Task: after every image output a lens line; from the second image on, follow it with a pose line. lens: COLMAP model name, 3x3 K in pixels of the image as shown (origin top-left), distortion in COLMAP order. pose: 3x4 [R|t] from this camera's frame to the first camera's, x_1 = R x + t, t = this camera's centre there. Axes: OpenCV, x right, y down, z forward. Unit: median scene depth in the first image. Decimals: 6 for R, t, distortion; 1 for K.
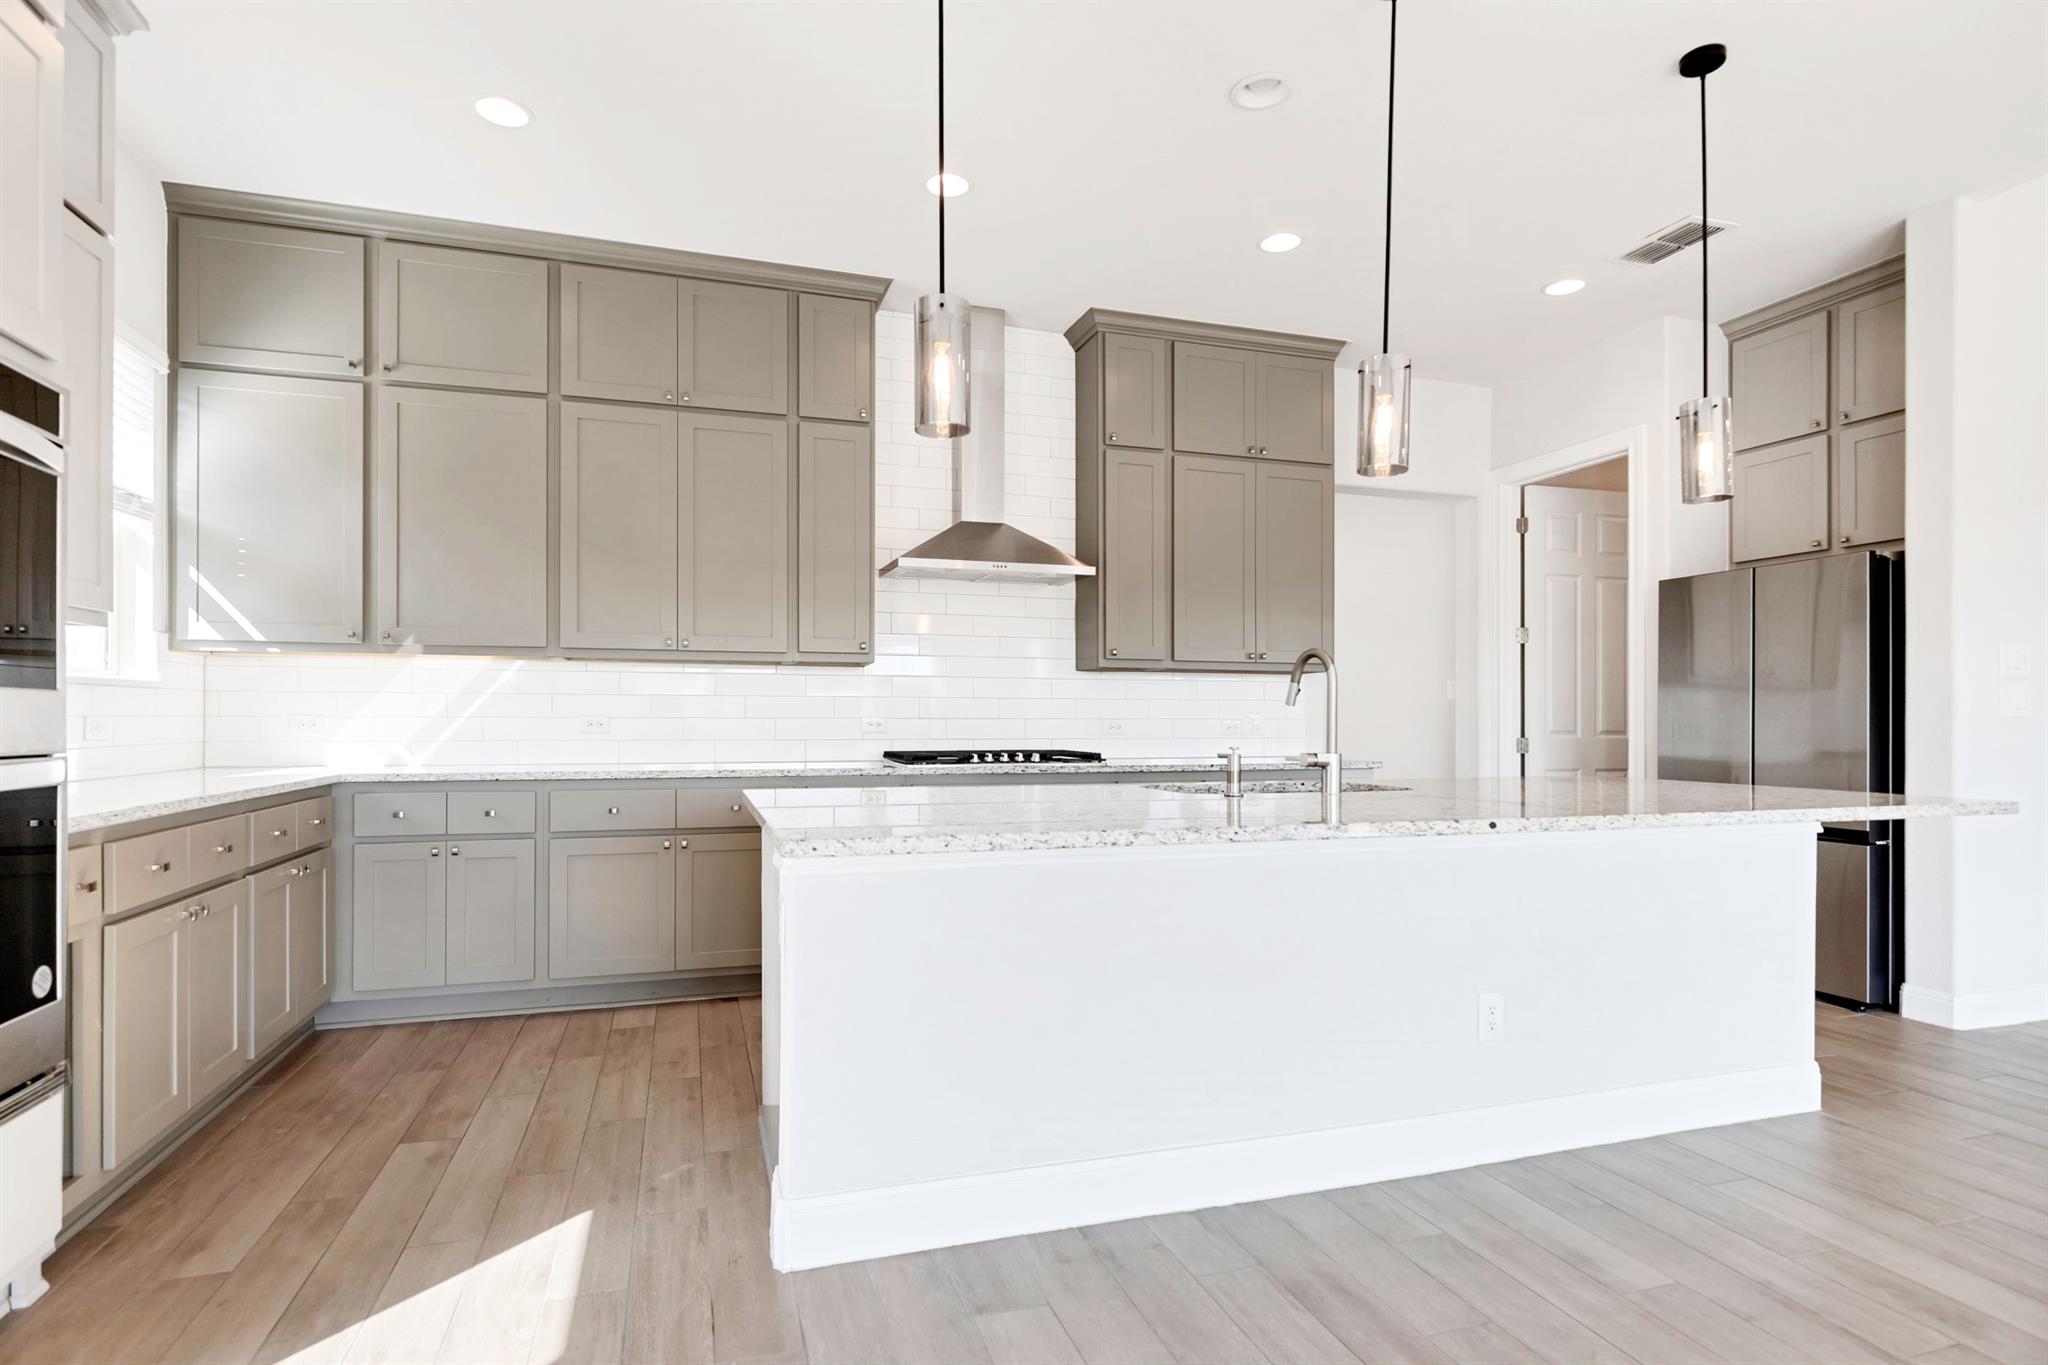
lens RADIAL K [[1044.8, 0, 1021.4], [0, 1044.8, 714.2], [0, 0, 1]] dist [-0.003840, -0.000237]
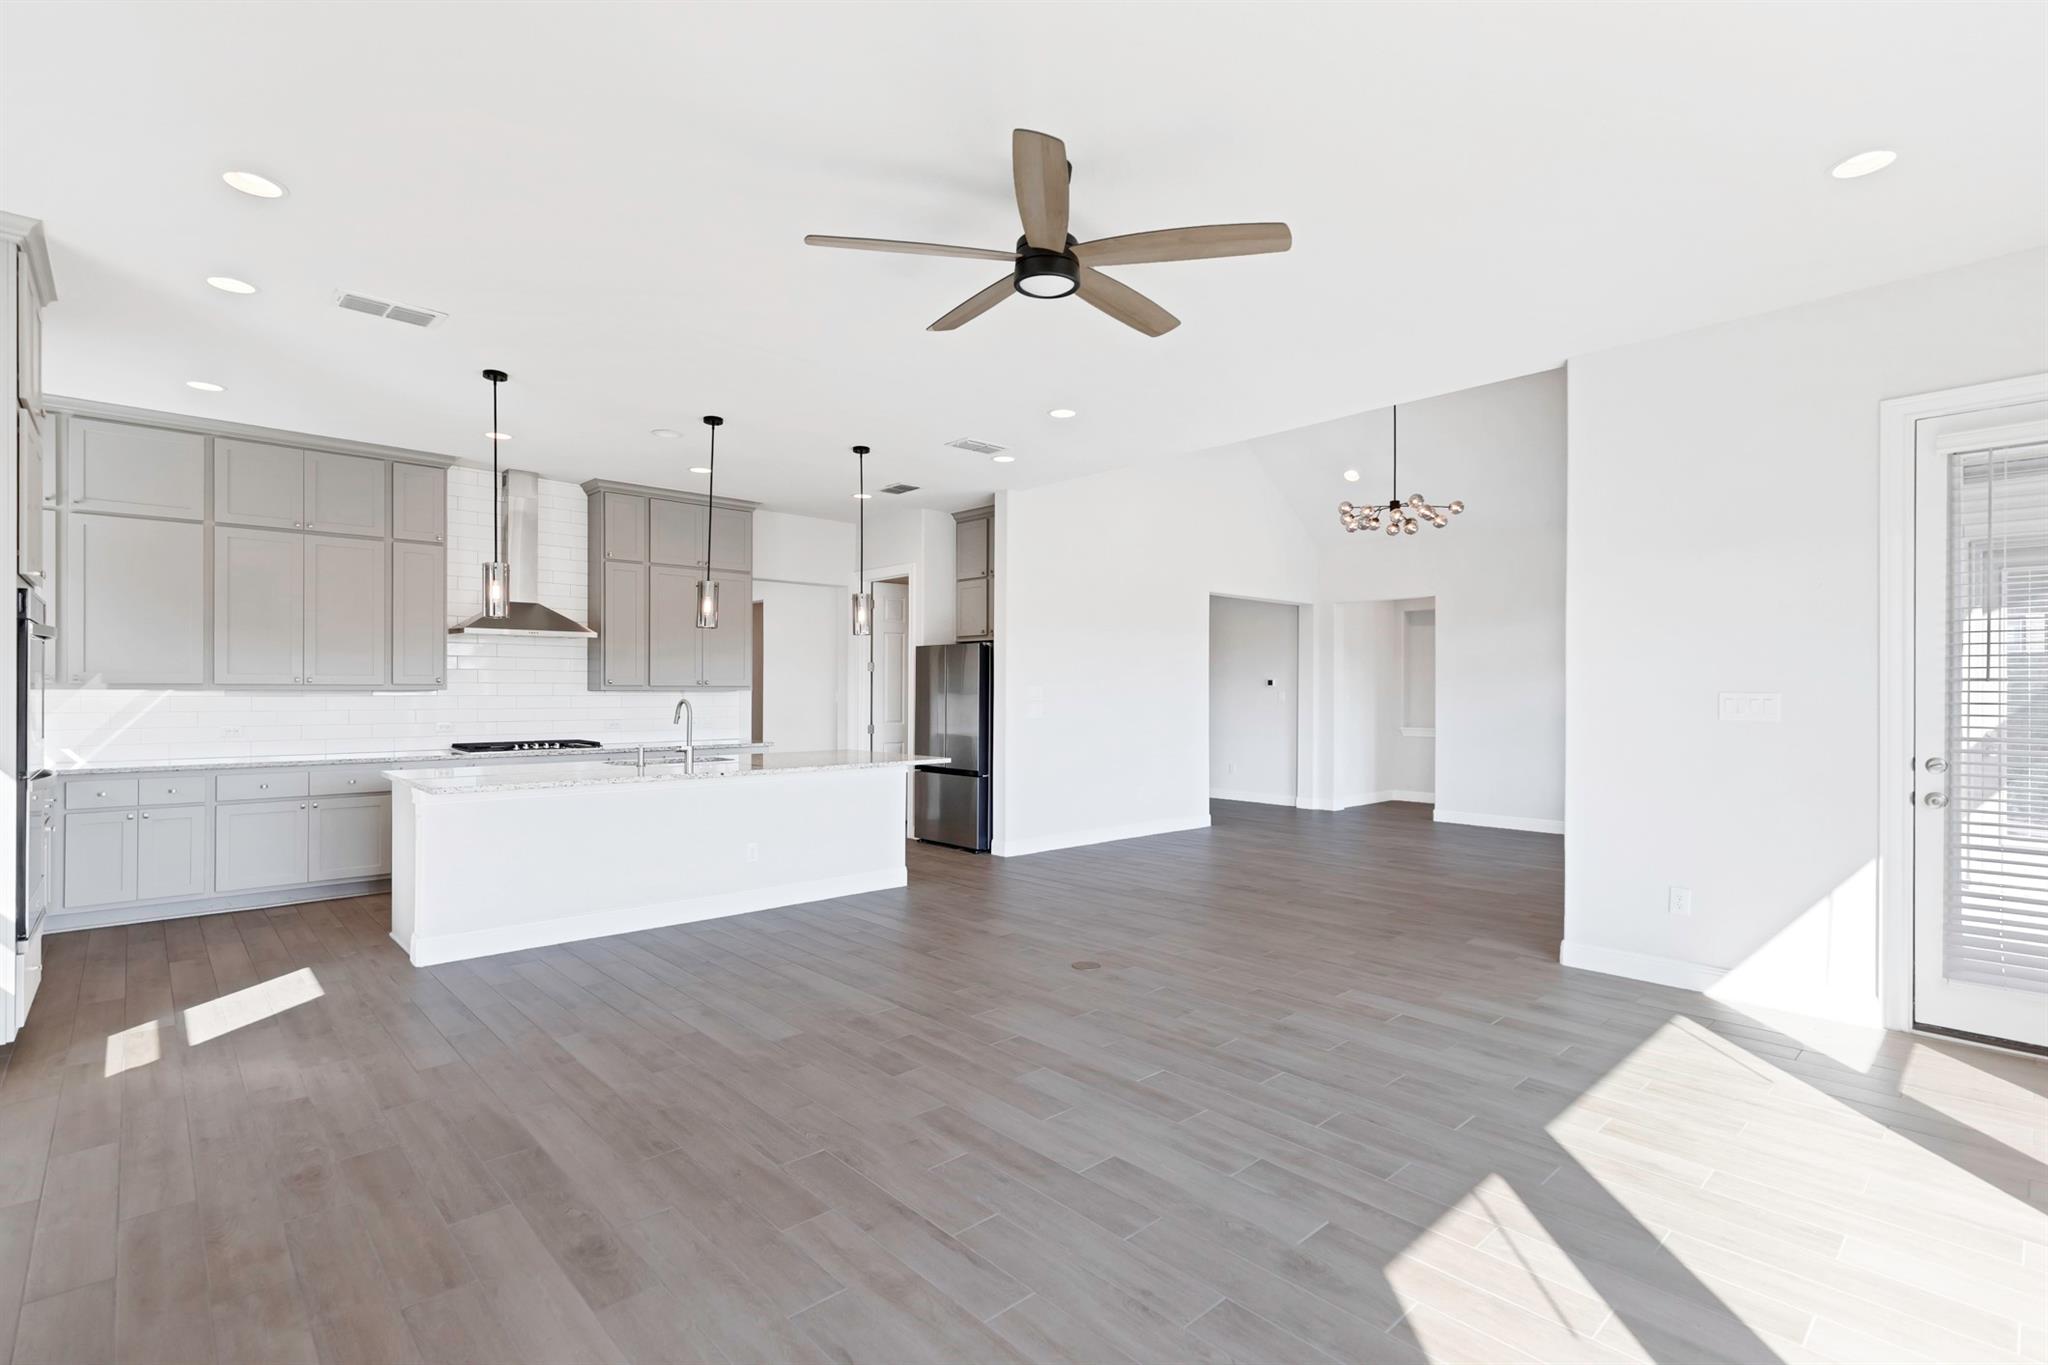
lens RADIAL K [[954.3, 0, 1024.0], [0, 954.3, 682.5], [0, 0, 1]] dist [0.008924, -0.000844]
pose [[0.908643, 0.003250, 0.417562, 0.056801], [-0.002118, 0.999993, -0.003174, -0.059824], [-0.417569, 0.002000, 0.908643, -0.764565]]
